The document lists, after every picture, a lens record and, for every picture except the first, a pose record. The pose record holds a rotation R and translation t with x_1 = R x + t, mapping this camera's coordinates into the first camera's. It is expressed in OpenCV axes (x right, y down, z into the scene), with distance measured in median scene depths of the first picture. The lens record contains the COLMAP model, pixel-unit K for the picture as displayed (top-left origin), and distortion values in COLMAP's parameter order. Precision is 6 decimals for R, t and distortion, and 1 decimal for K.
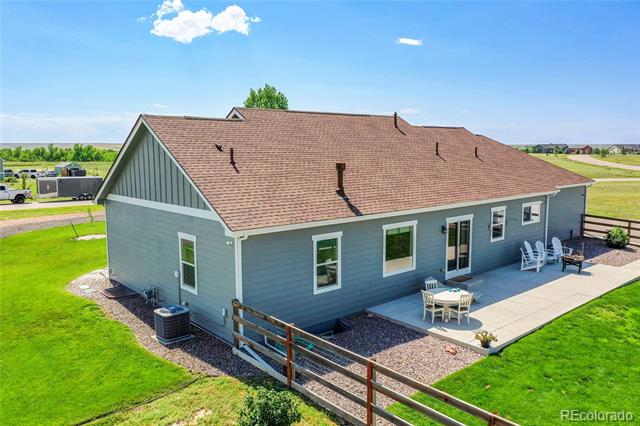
lens RADIAL K [[502.2, 0, 314.9], [0, 502.2, 203.7], [0, 0, 1]] dist [-0.003838, -0.005978]
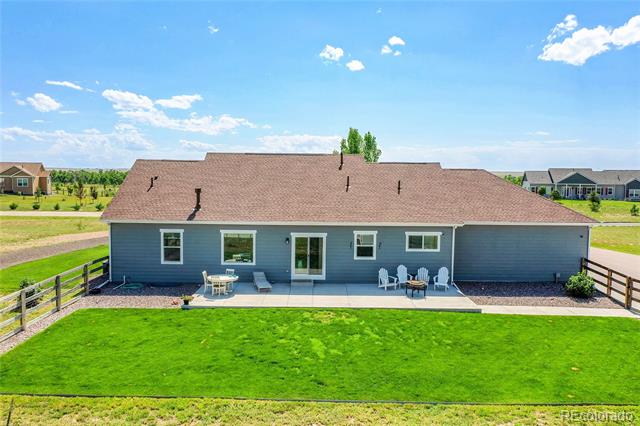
lens RADIAL K [[502.2, 0, 314.9], [0, 502.2, 203.7], [0, 0, 1]] dist [-0.003838, -0.005978]
pose [[0.753320, 0.048145, -0.655889, 1.262611], [-0.084952, 0.996085, -0.024454, -0.022104], [0.652144, 0.074141, 0.754461, 0.028428]]
